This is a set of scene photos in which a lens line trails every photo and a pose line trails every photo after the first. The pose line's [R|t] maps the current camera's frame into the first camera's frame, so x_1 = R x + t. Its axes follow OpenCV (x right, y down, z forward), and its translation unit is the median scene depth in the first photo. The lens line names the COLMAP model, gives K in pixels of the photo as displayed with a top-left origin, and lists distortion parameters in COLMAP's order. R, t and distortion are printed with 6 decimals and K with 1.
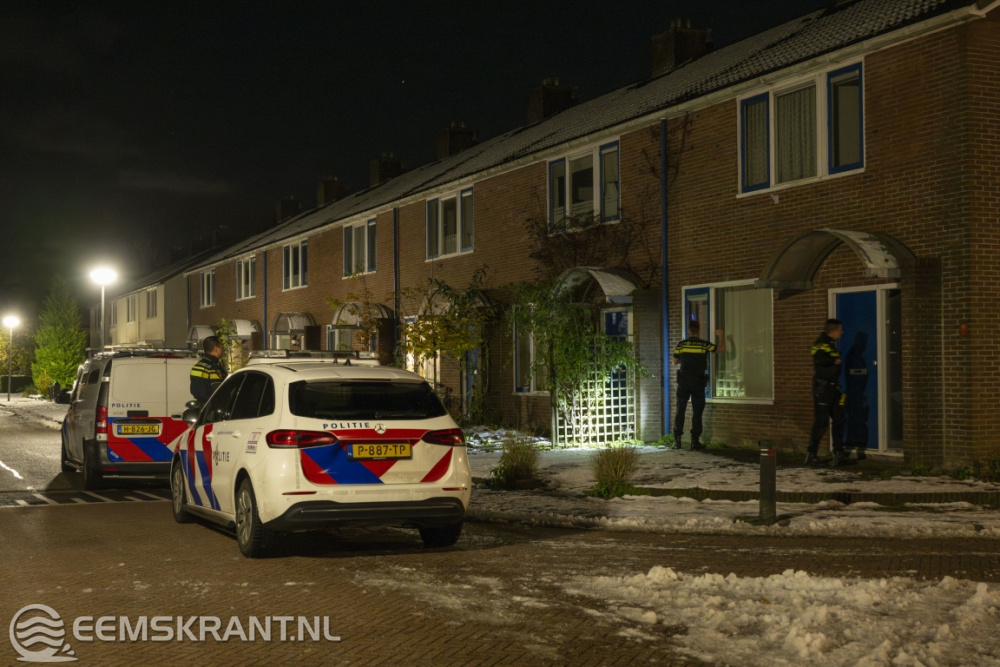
lens RADIAL K [[1275.0, 0, 475.1], [0, 1275.0, 332.8], [0, 0, 1]] dist [-0.008508, -0.008676]
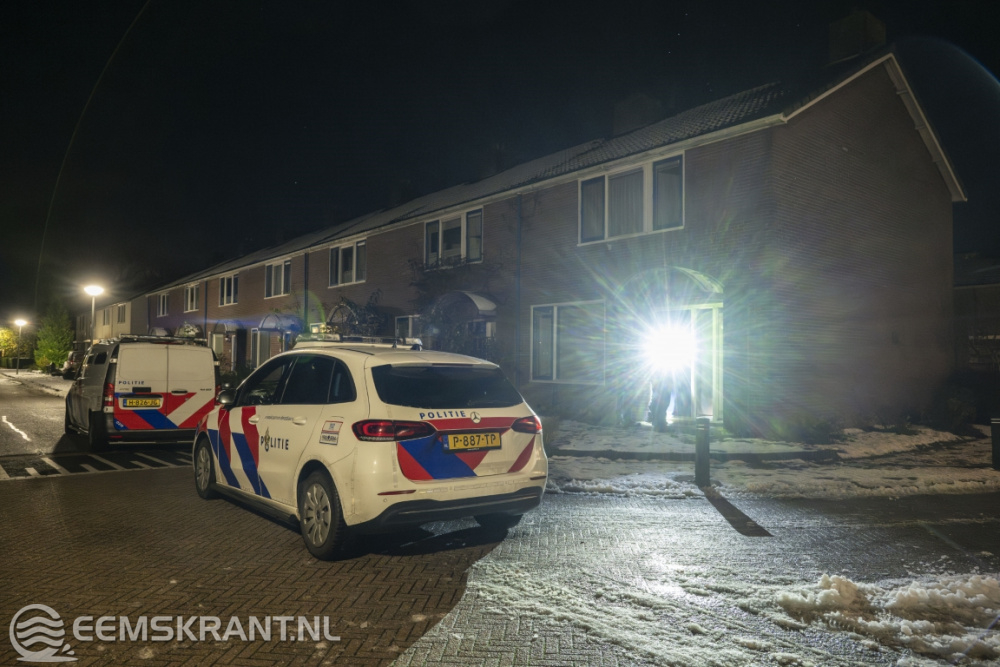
lens RADIAL K [[680.0, 0, 481.9], [0, 680.0, 336.1], [0, 0, 1]] dist [-0.006943, -0.000719]
pose [[0.968709, 0.025460, 0.246890, -0.111048], [-0.023616, 0.999667, -0.010429, 0.011679], [-0.247073, 0.004272, 0.968987, 0.293859]]
